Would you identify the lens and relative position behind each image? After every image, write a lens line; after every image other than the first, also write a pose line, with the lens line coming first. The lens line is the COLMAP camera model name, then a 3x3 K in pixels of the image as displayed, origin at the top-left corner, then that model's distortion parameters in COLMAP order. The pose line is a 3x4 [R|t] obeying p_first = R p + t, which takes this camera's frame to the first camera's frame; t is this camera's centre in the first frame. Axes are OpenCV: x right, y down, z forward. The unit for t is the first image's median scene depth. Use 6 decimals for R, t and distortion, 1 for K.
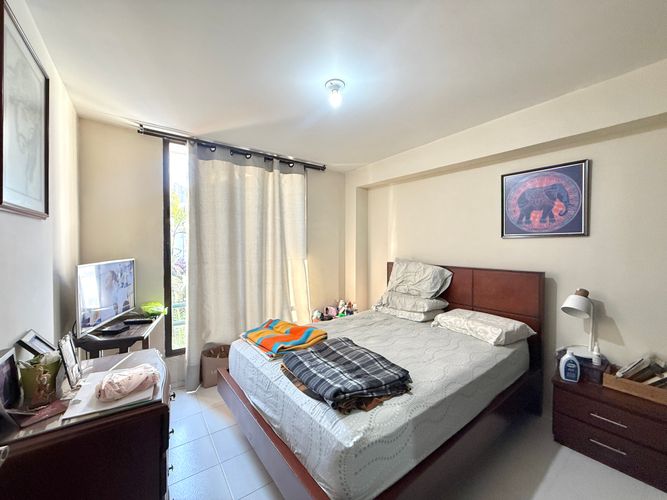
lens RADIAL K [[266.4, 0, 333.5], [0, 266.4, 250.0], [0, 0, 1]] dist [-0.000626, -0.000088]
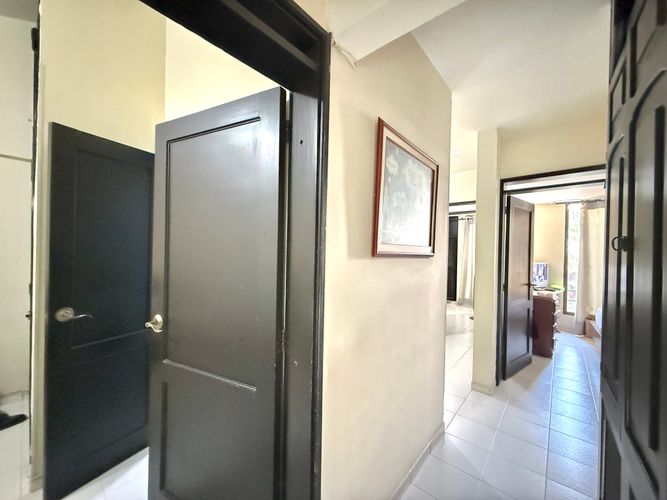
lens RADIAL K [[266.4, 0, 333.5], [0, 266.4, 250.0], [0, 0, 1]] dist [-0.000626, -0.000088]
pose [[0.301567, 0.002843, -0.953441, 0.704636], [-0.048019, 0.998772, -0.012210, 0.039172], [0.952235, 0.049466, 0.301333, -1.179968]]
